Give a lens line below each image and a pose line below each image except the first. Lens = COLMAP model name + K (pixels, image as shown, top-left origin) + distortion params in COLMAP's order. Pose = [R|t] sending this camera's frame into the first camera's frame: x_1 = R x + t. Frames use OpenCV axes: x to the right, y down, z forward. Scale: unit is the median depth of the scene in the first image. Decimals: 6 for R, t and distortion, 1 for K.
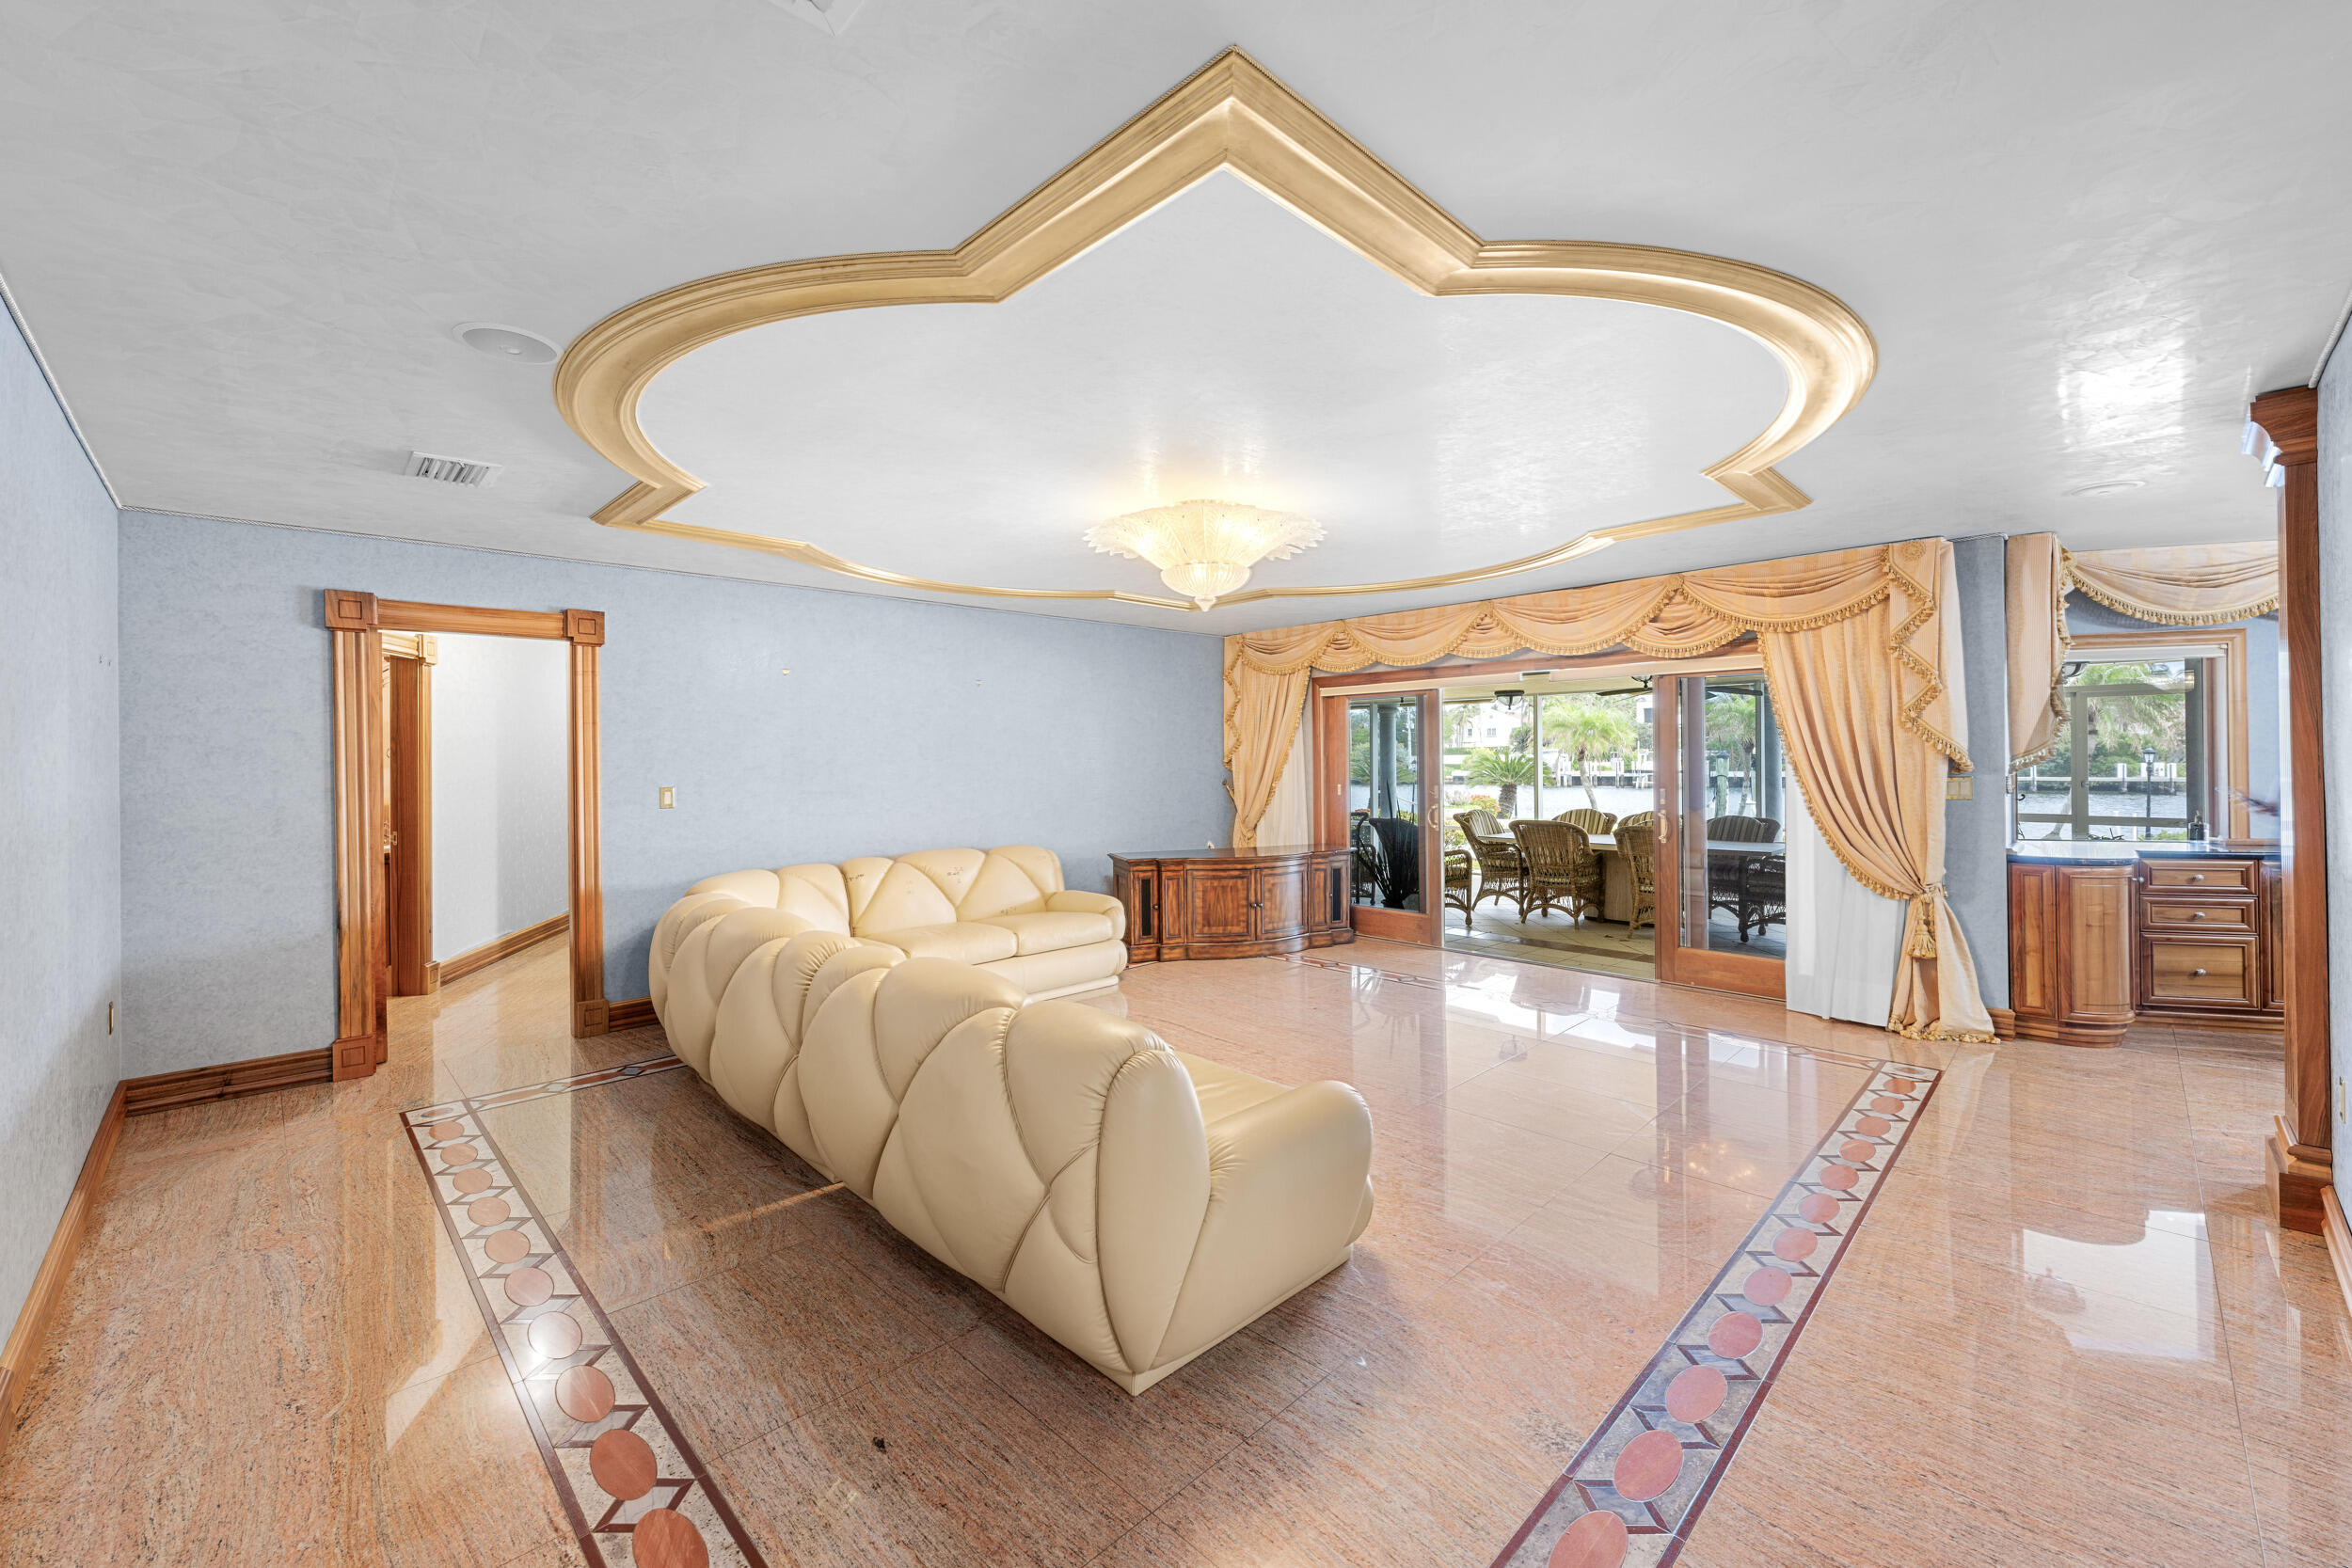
lens RADIAL K [[937.1, 0, 1170.8], [0, 937.1, 755.6], [0, 0, 1]] dist [0.001973, 0.000151]
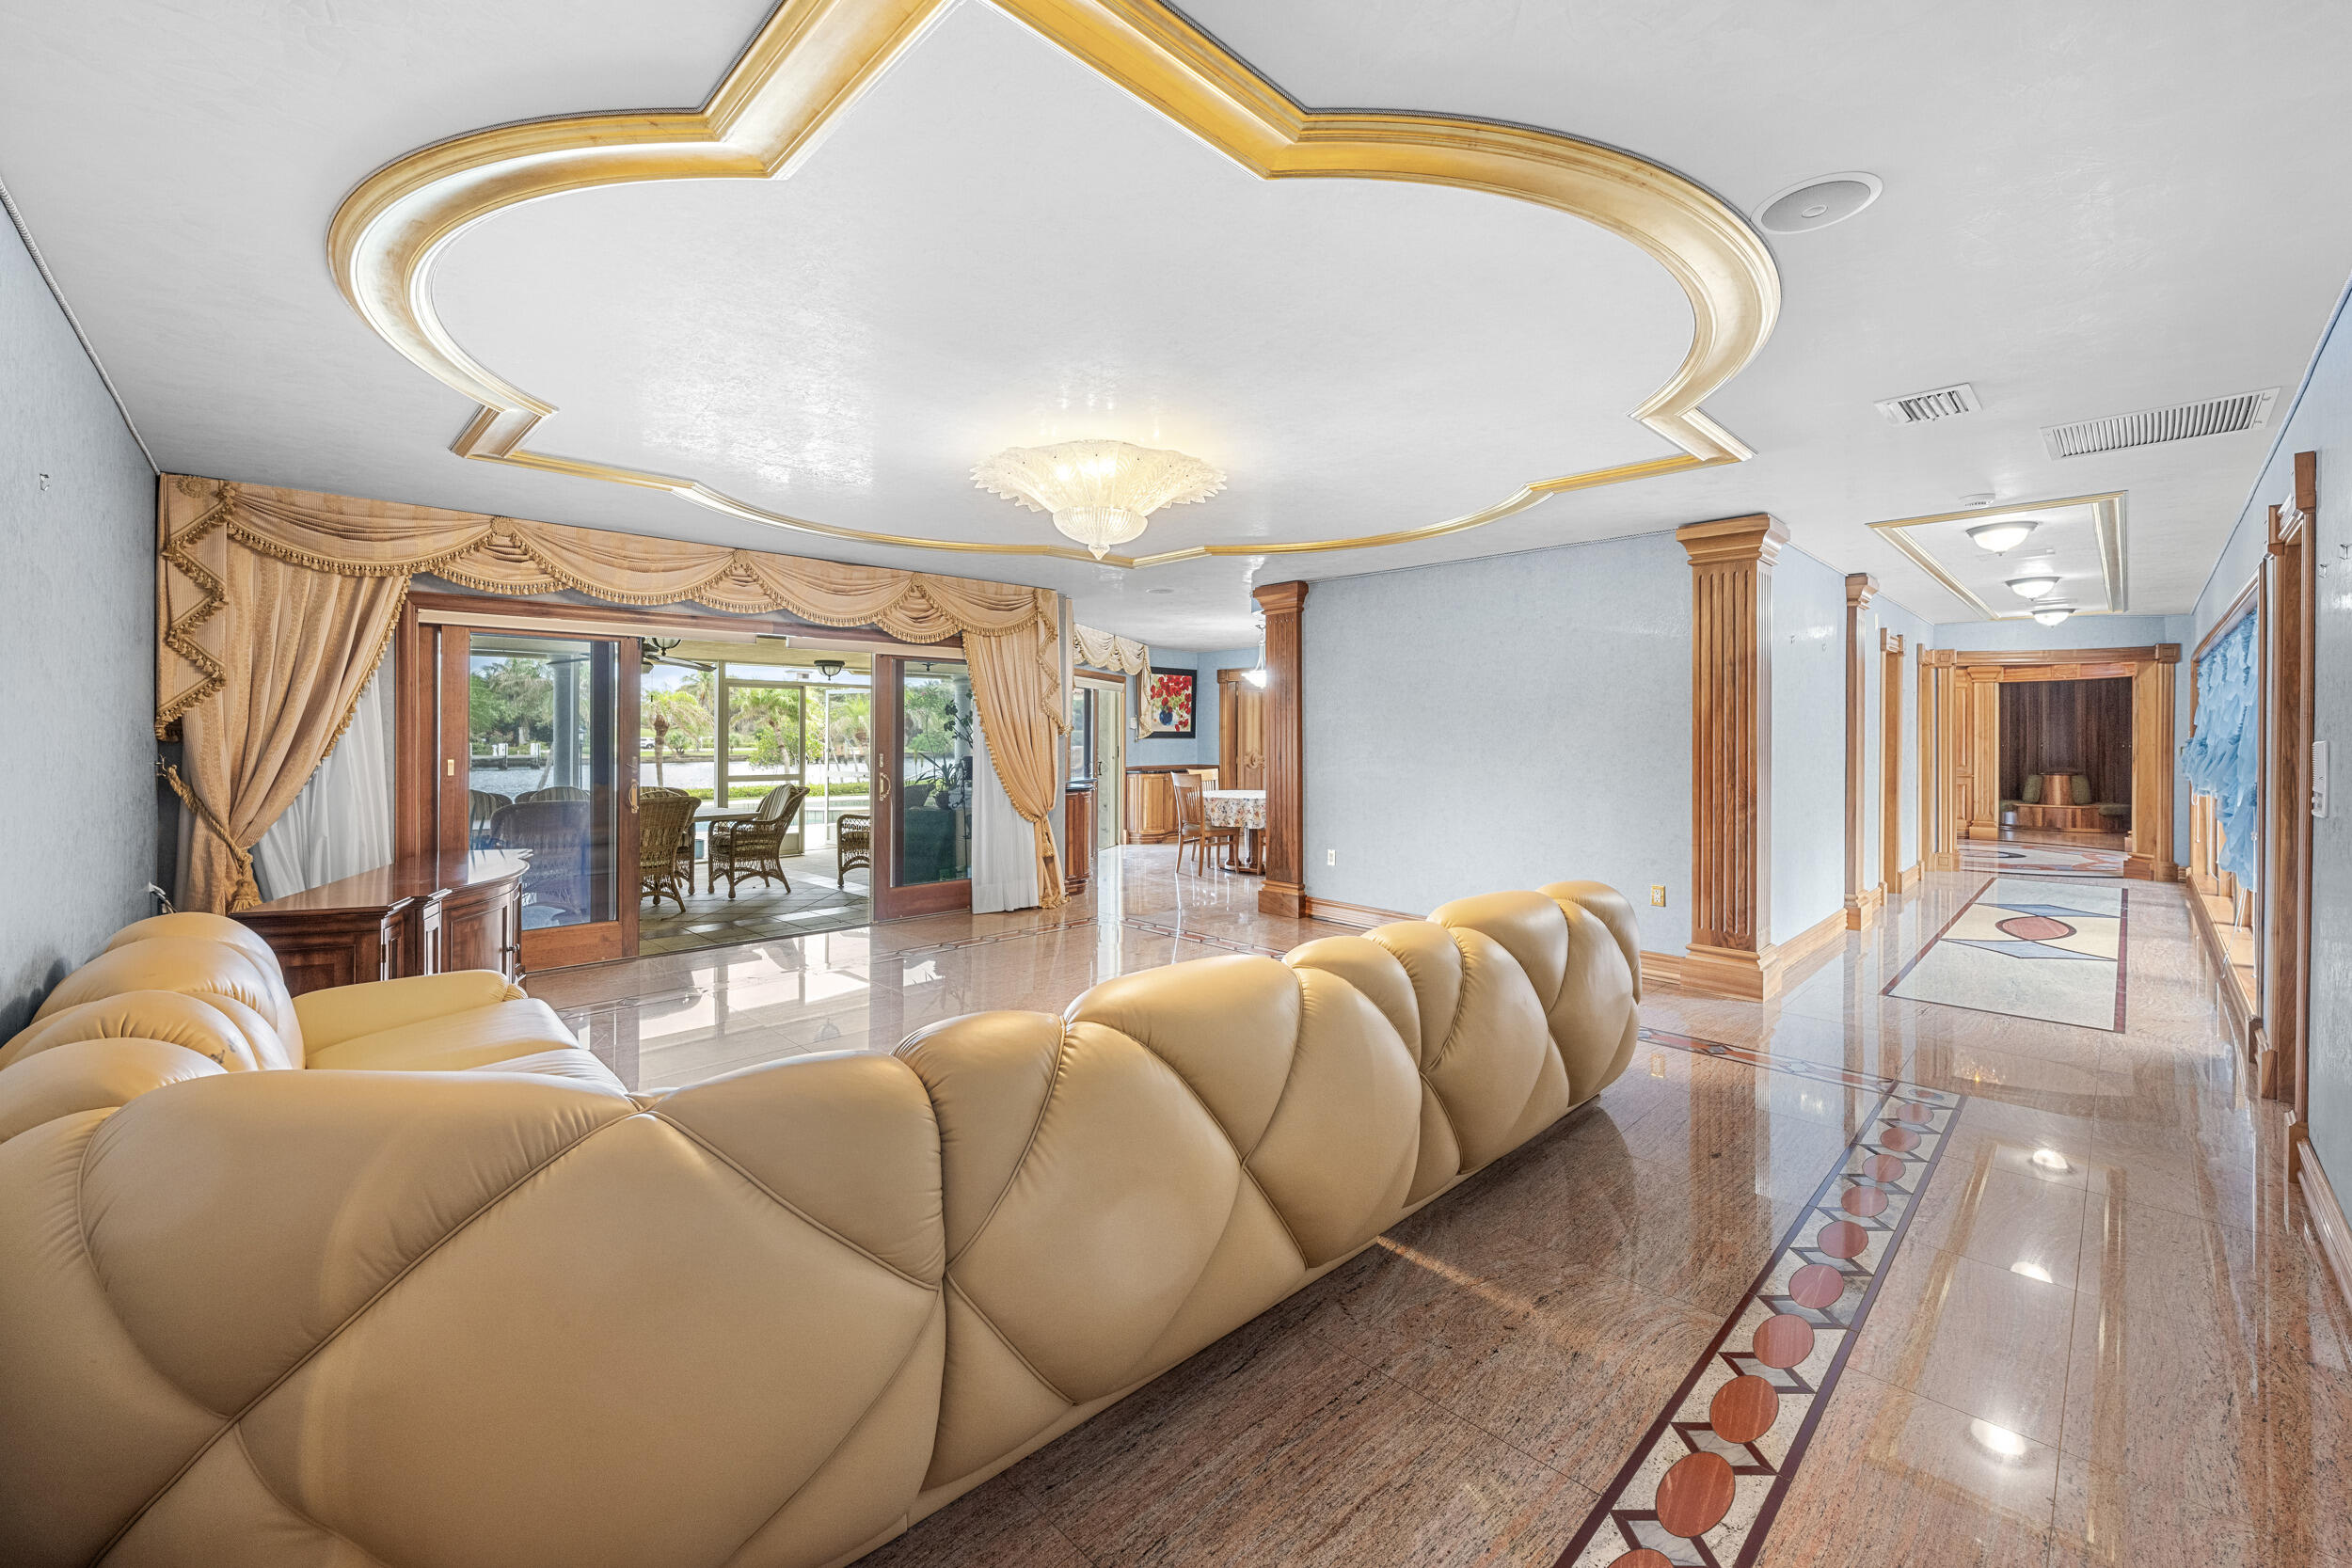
lens RADIAL K [[950.4, 0, 1179.2], [0, 950.4, 747.6], [0, 0, 1]] dist [0.001044, 0.000169]
pose [[-0.016080, -0.003452, 0.999865, -0.708304], [-0.005448, 0.999979, 0.003365, 0.023478], [-0.999856, -0.005394, -0.016098, 0.725341]]
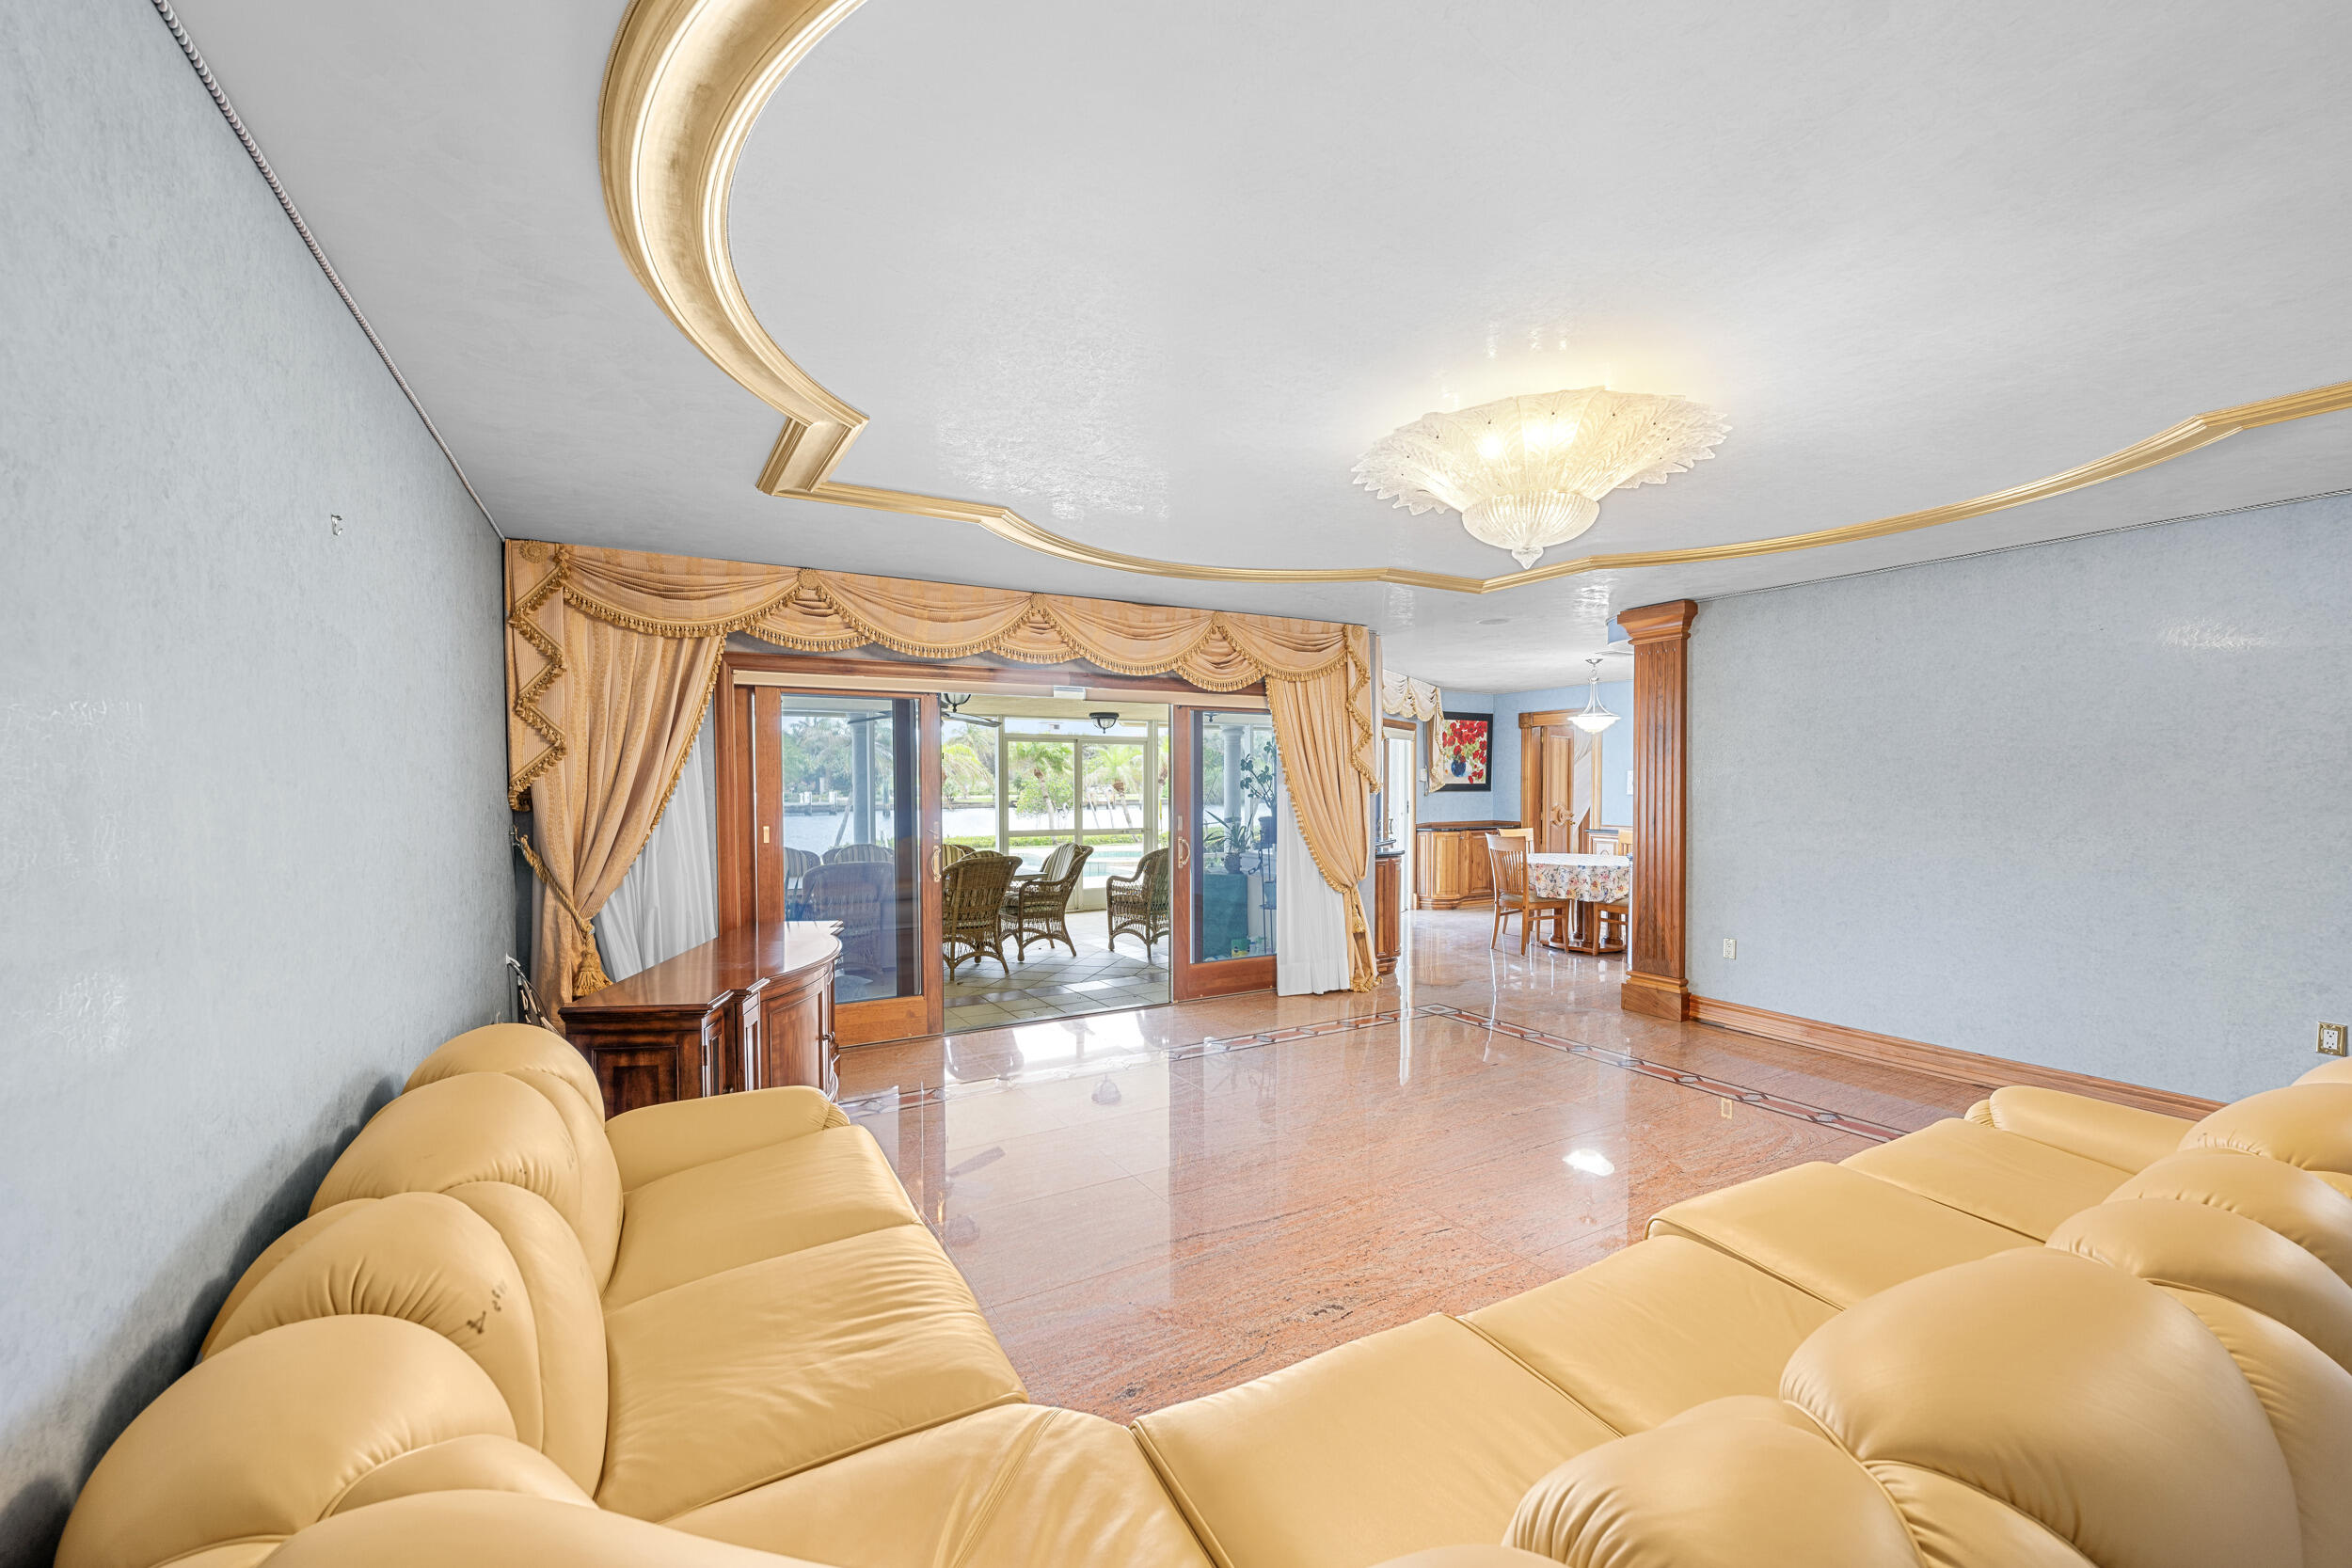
lens RADIAL K [[948.0, 0, 1183.6], [0, 948.0, 834.9], [0, 0, 1]] dist [0.000008, -0.000048]
pose [[0.222676, -0.046131, 0.973801, -0.543579], [-0.002278, 0.998852, 0.047838, 0.005941], [-0.974890, -0.012871, 0.222315, 0.844642]]
